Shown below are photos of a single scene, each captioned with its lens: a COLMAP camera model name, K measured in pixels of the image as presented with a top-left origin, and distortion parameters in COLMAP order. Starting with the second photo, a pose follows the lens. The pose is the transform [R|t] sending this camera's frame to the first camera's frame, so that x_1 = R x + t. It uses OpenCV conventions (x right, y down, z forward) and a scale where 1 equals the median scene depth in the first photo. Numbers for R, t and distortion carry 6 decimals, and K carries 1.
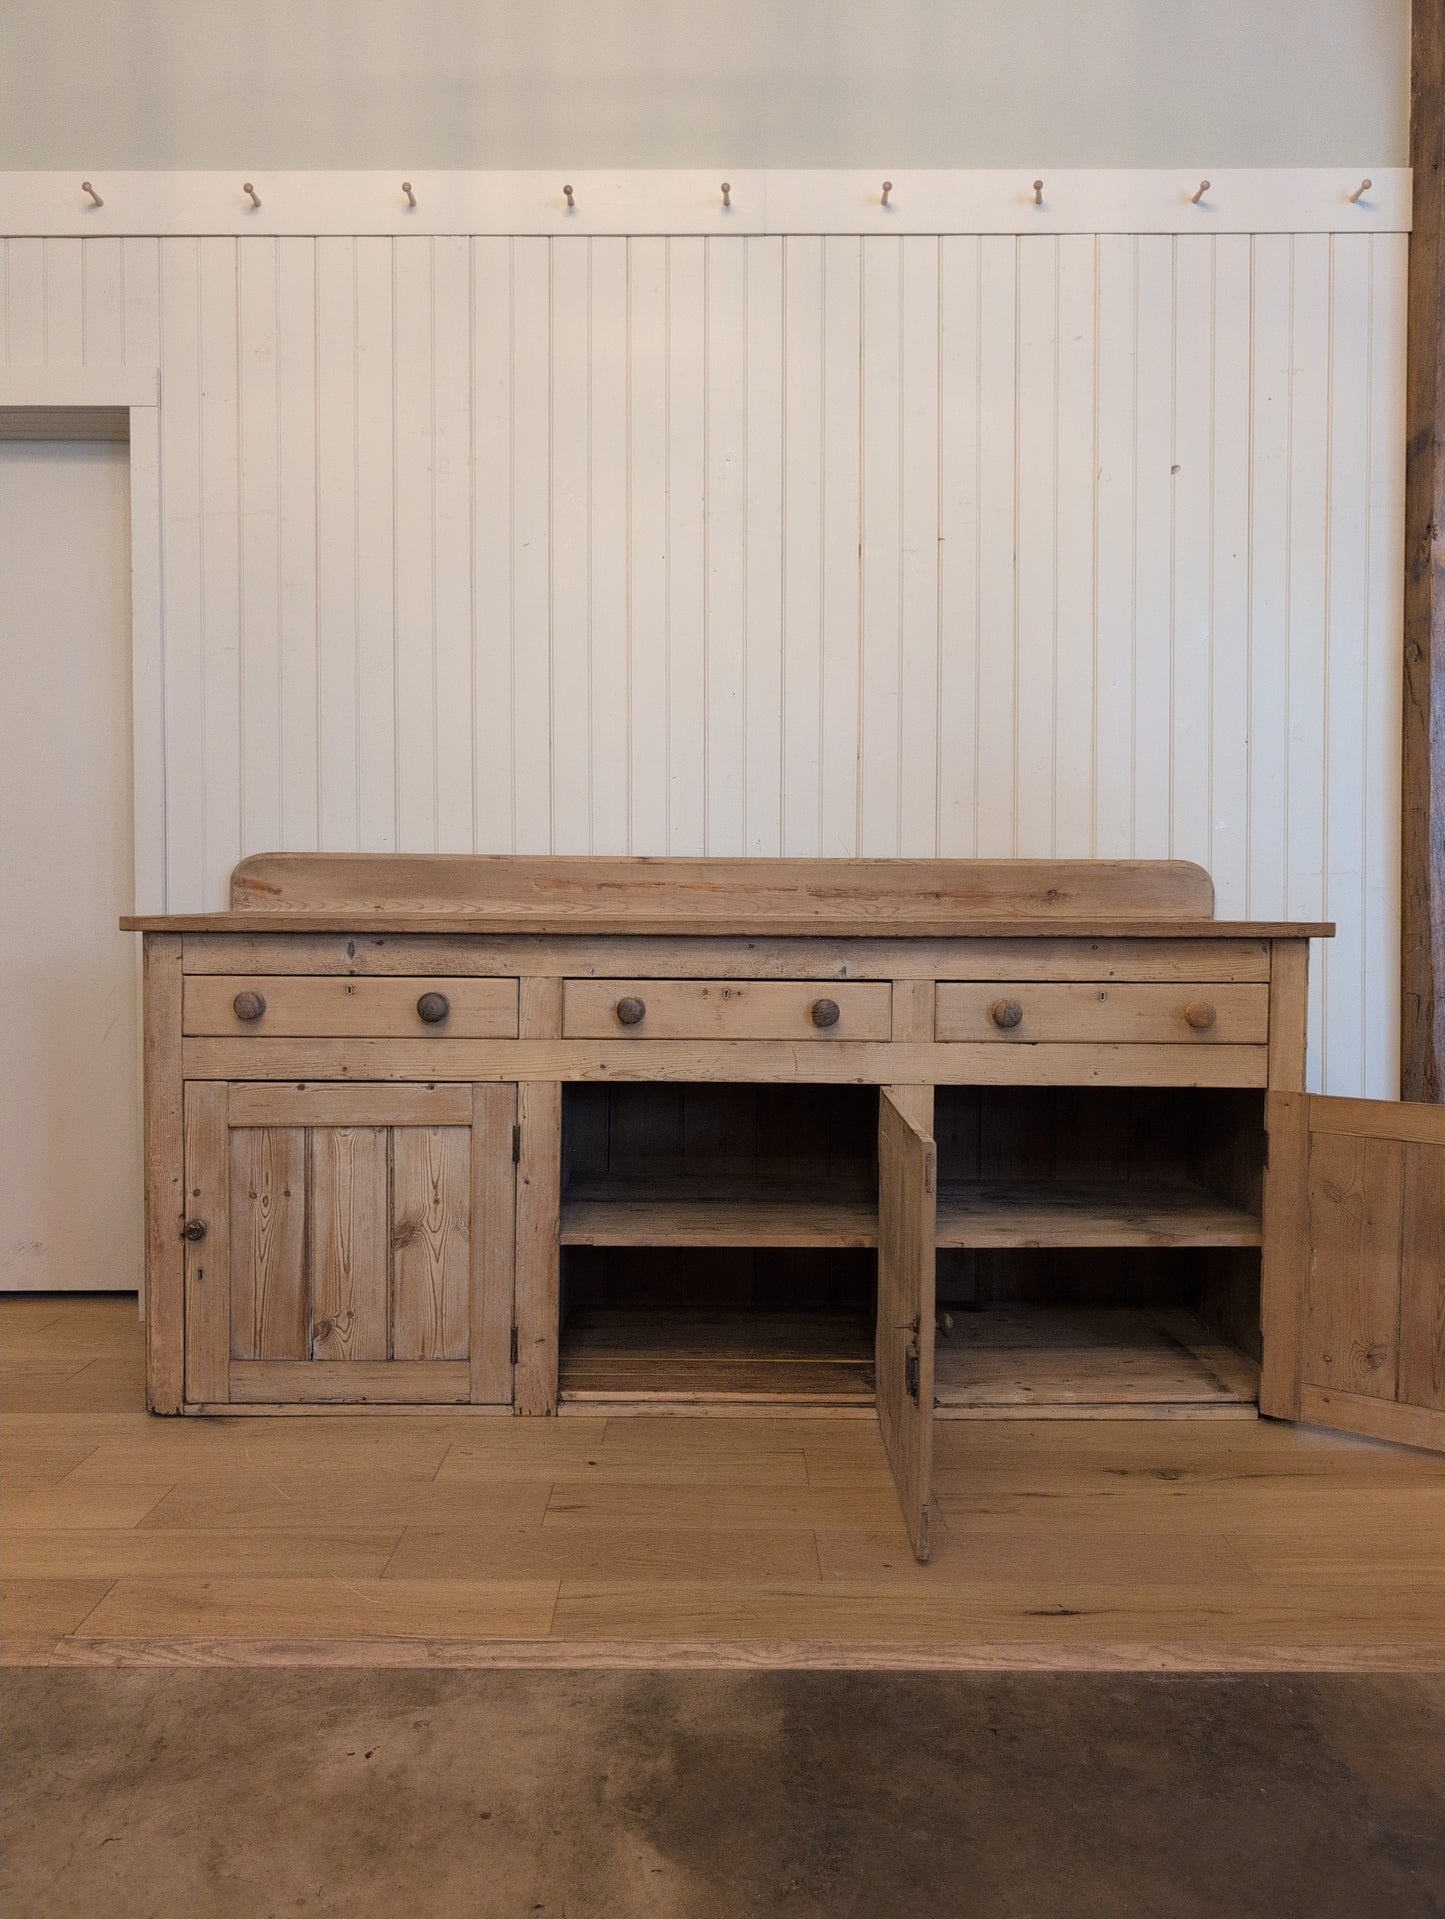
lens RADIAL K [[1402.1, 0, 714.9], [0, 1402.1, 961.0], [0, 0, 1]] dist [0.006649, -0.010232]
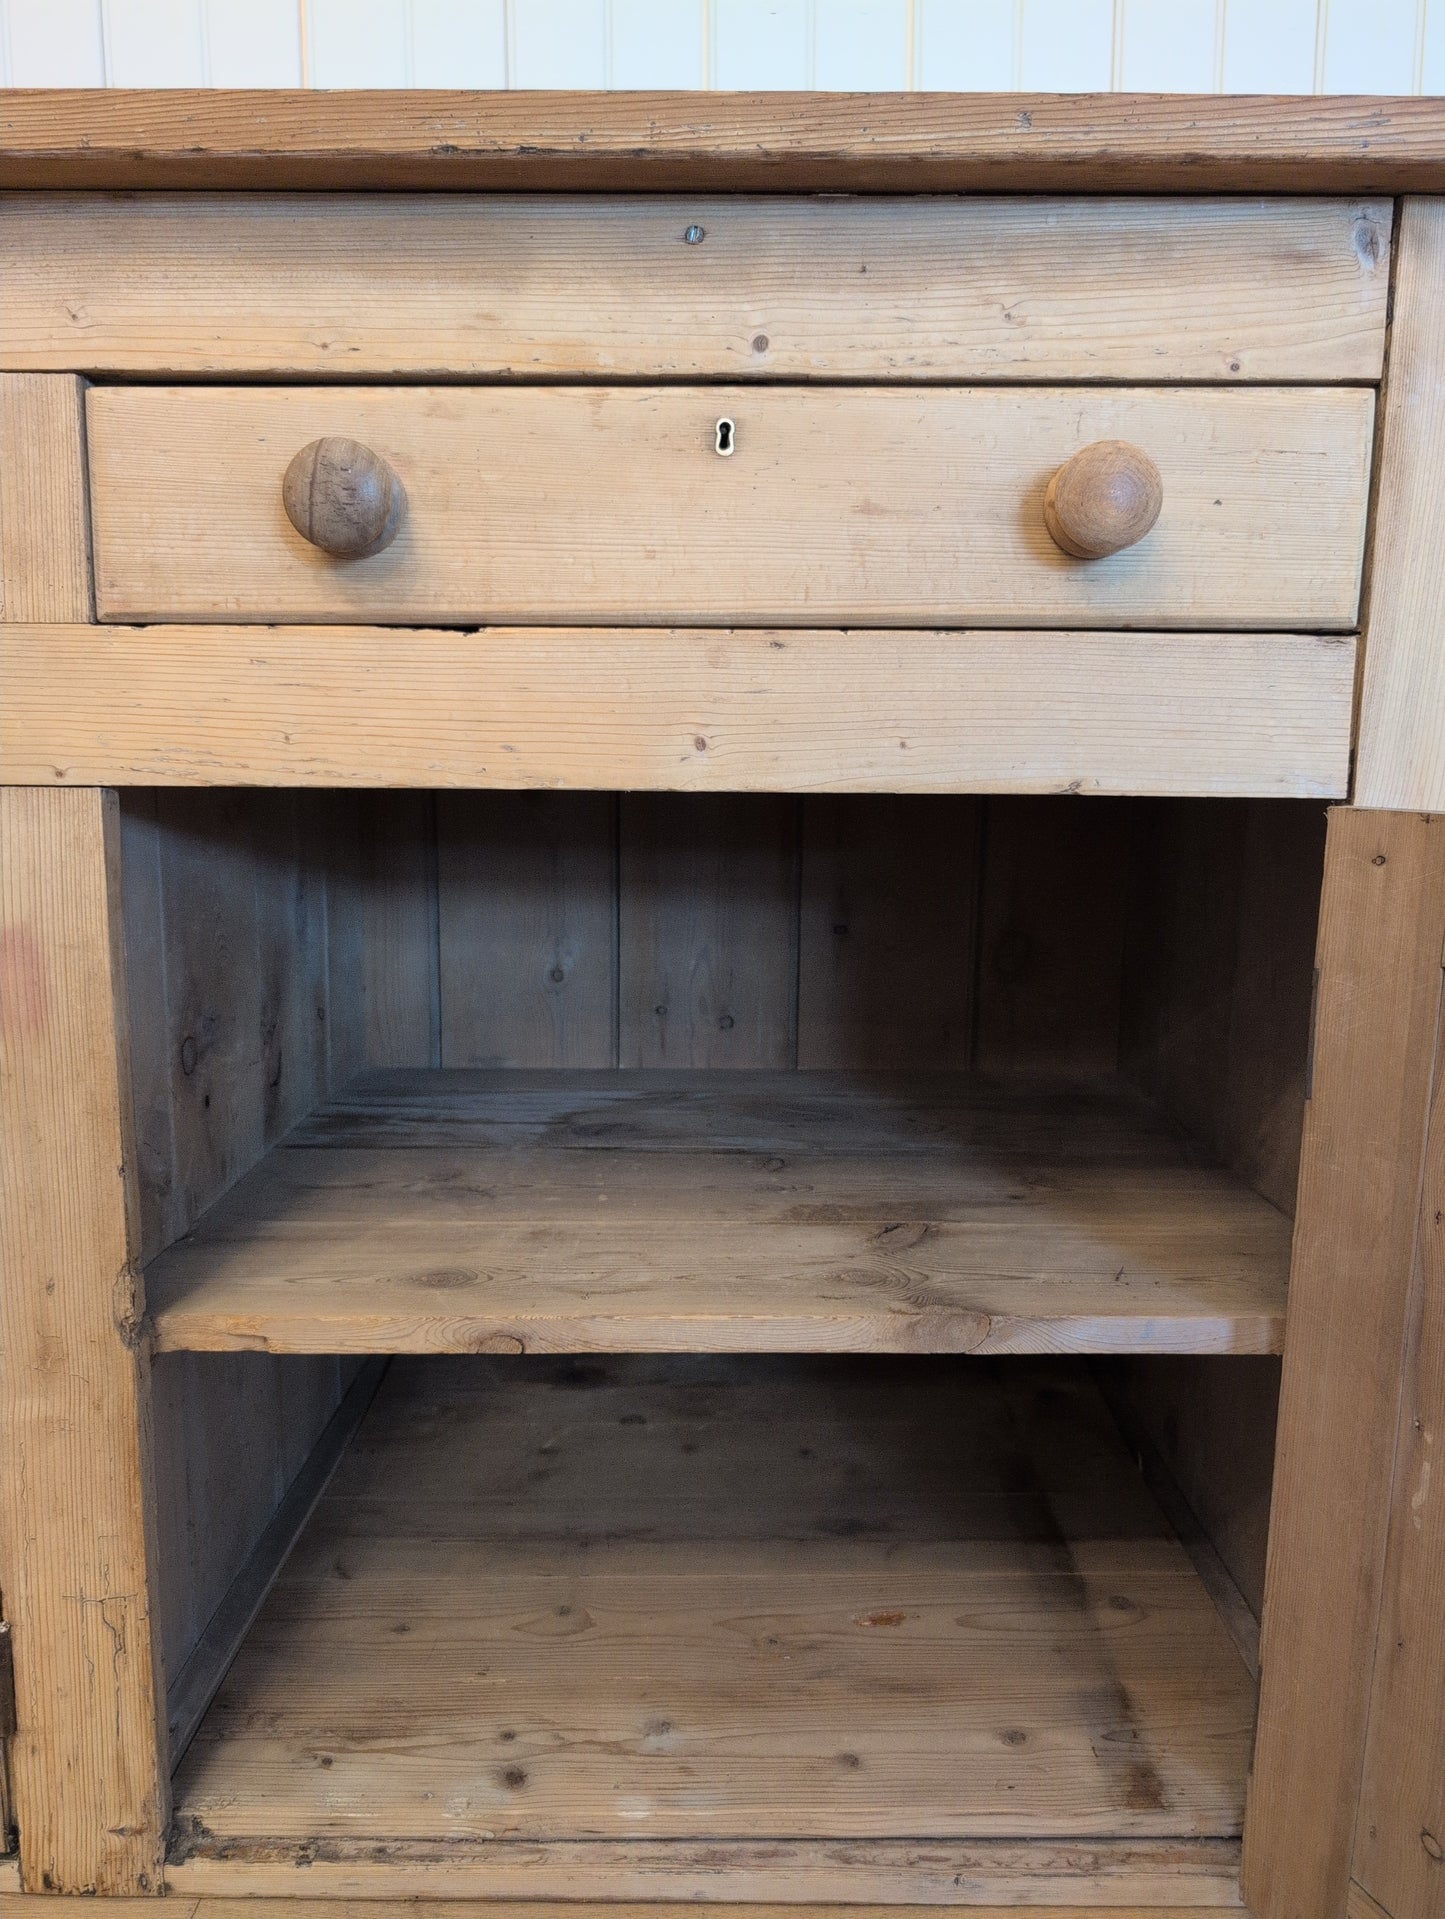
lens RADIAL K [[1402.1, 0, 736.9], [0, 1402.1, 959.9], [0, 0, 1]] dist [0.006649, -0.010232]
pose [[0.999936, 0.004800, -0.010275, 0.280480], [-0.003435, 0.991632, 0.129048, 0.086224], [0.010809, -0.129004, 0.991585, 0.730404]]
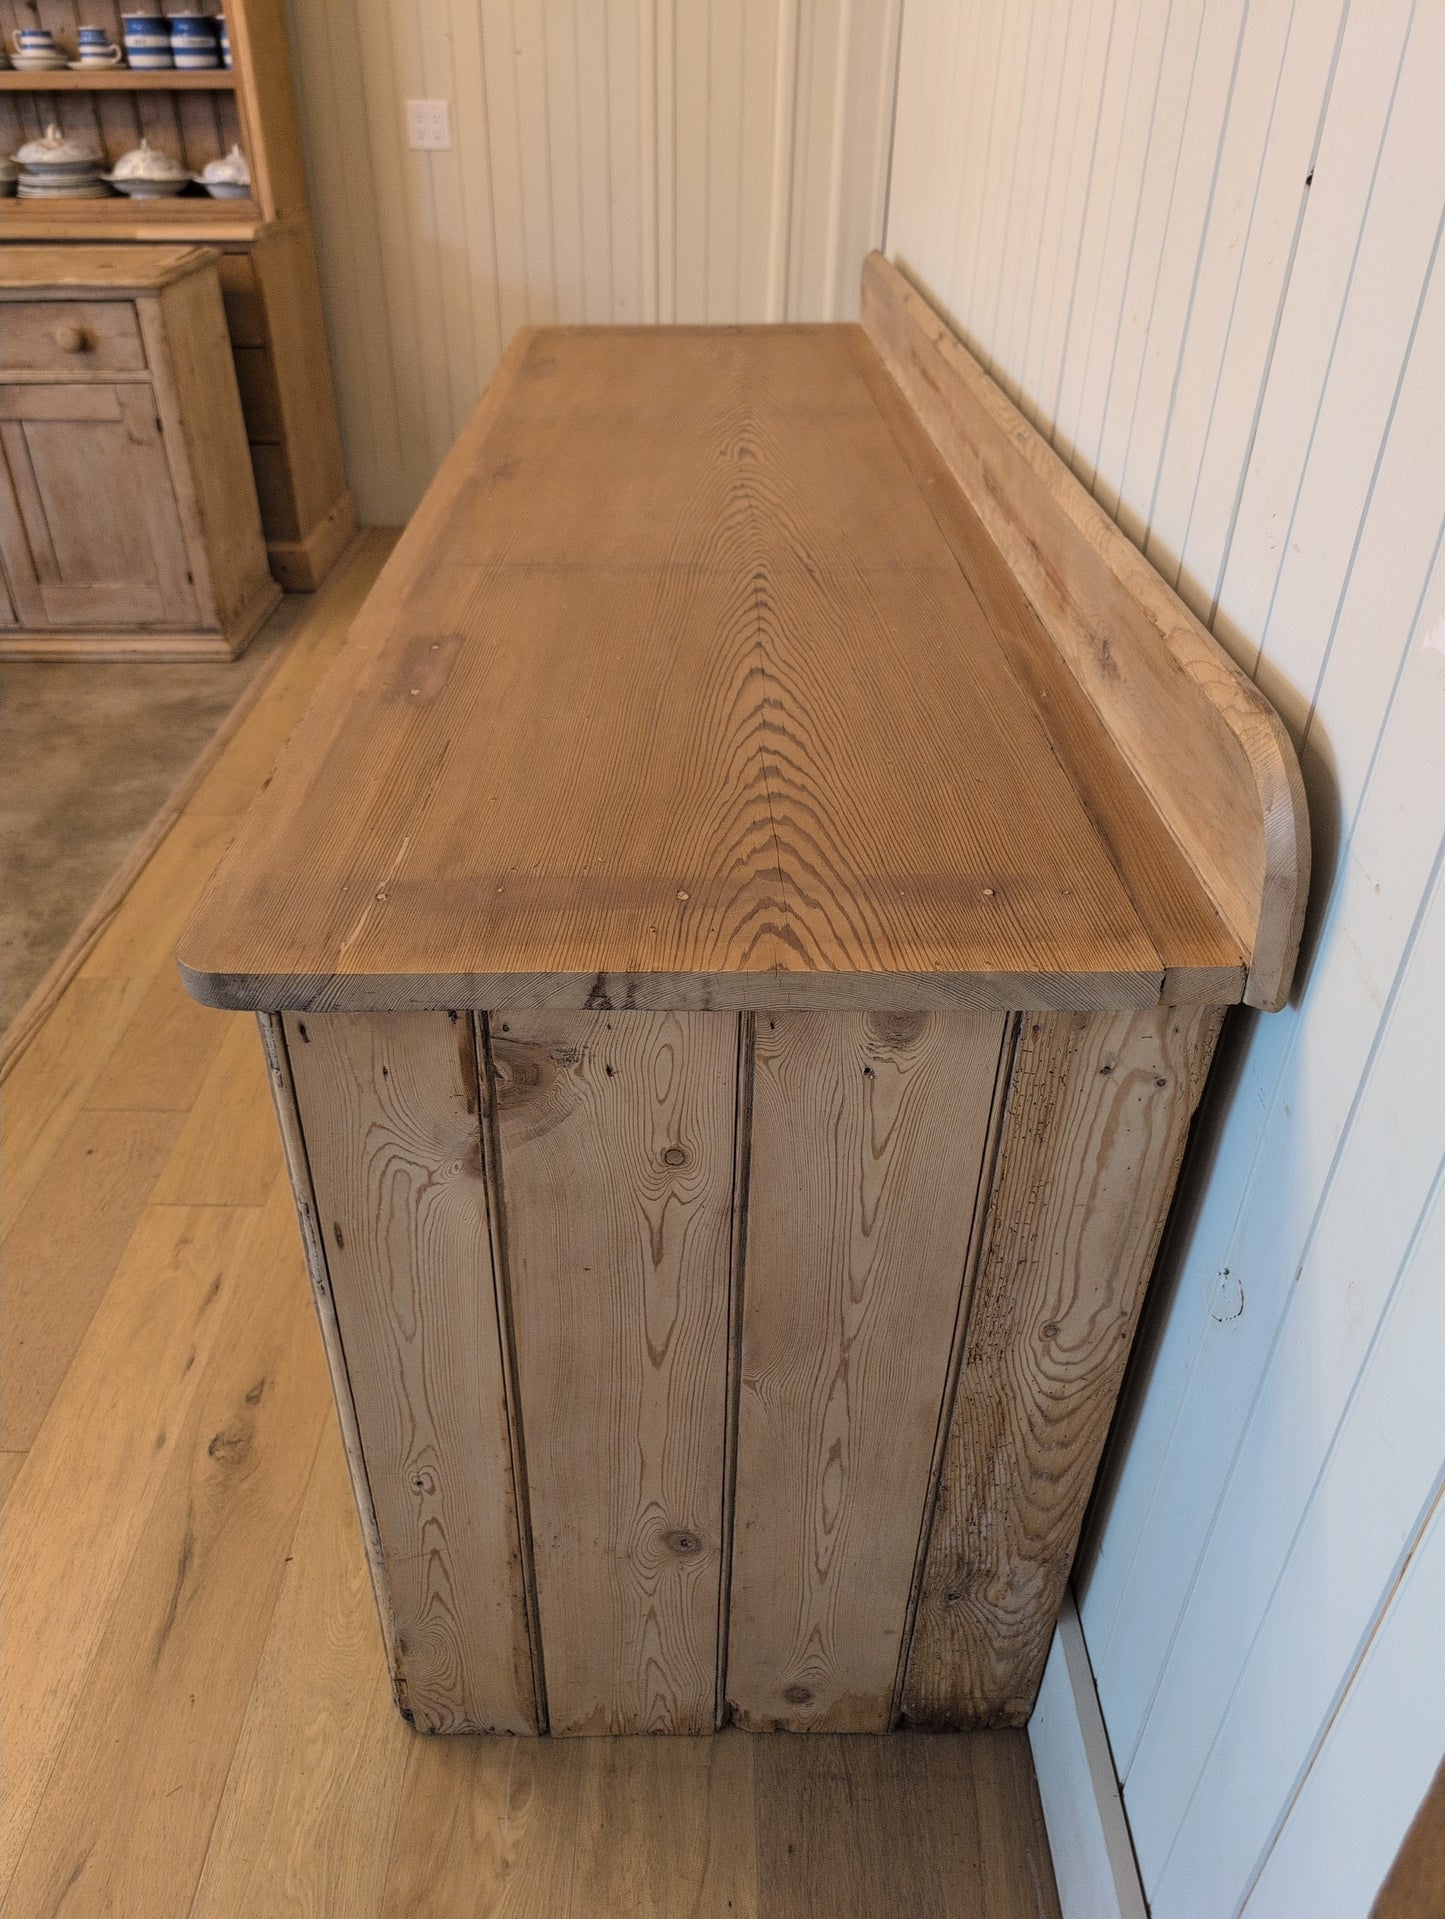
lens RADIAL K [[1402.1, 0, 706.9], [0, 1402.1, 956.0], [0, 0, 1]] dist [0.006649, -0.010232]
pose [[0.002096, 0.542272, -0.840200, 0.705997], [-0.045739, 0.839375, 0.541625, -0.208229], [0.998951, 0.037295, 0.026563, 1.099634]]
